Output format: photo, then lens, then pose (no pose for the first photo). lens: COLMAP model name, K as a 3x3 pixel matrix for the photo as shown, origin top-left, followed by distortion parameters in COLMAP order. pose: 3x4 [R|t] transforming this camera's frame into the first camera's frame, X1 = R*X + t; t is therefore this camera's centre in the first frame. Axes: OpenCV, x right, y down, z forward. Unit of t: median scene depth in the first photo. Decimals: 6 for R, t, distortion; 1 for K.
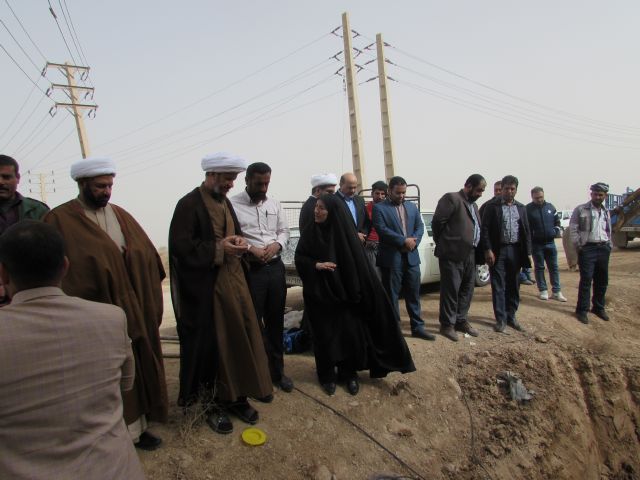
lens RADIAL K [[453.0, 0, 322.3], [0, 453.0, 237.1], [0, 0, 1]] dist [-0.008137, -0.003539]
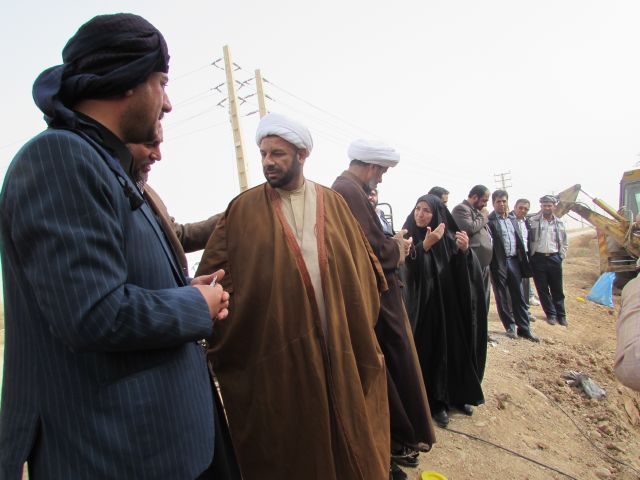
lens RADIAL K [[453.0, 0, 317.6], [0, 453.0, 237.3], [0, 0, 1]] dist [-0.008137, -0.003539]
pose [[0.950264, -0.033433, 0.309646, -0.363186], [0.058631, 0.995649, -0.072429, 0.031172], [-0.305877, 0.086982, 0.948089, 0.152095]]
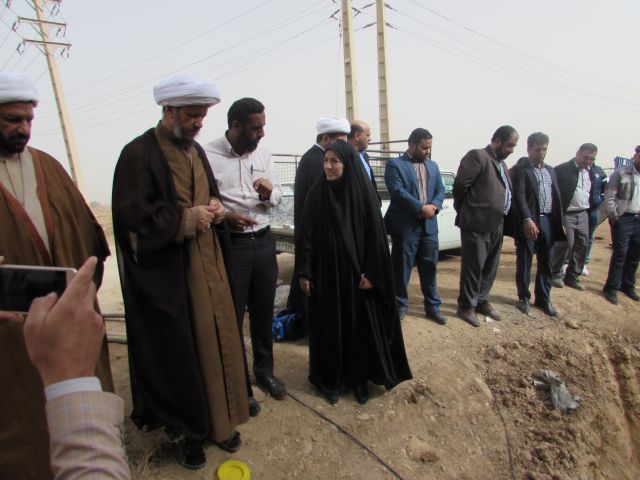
lens RADIAL K [[453.0, 0, 324.8], [0, 453.0, 236.8], [0, 0, 1]] dist [-0.008137, -0.003539]
pose [[0.999124, 0.022821, 0.035086, -0.022763], [-0.026077, 0.995102, 0.095348, -0.011056], [-0.032739, -0.096179, 0.994825, 0.181315]]
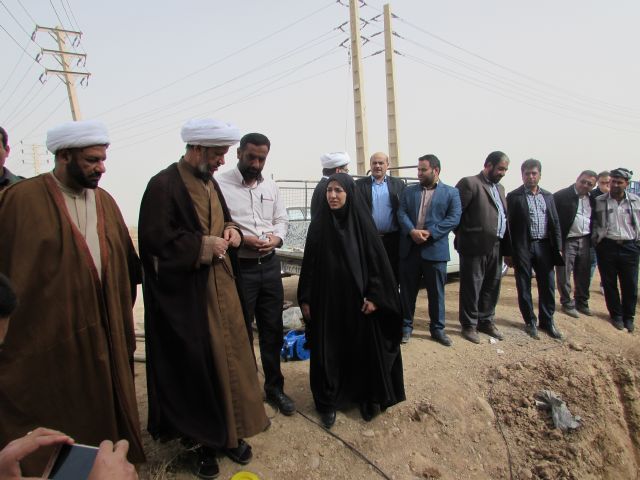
lens RADIAL K [[453.0, 0, 323.3], [0, 453.0, 236.3], [0, 0, 1]] dist [-0.008137, -0.003539]
pose [[0.999682, 0.023868, 0.008125, -0.019821], [-0.024222, 0.998618, 0.046650, -0.017693], [-0.007000, -0.046832, 0.998878, 0.142762]]
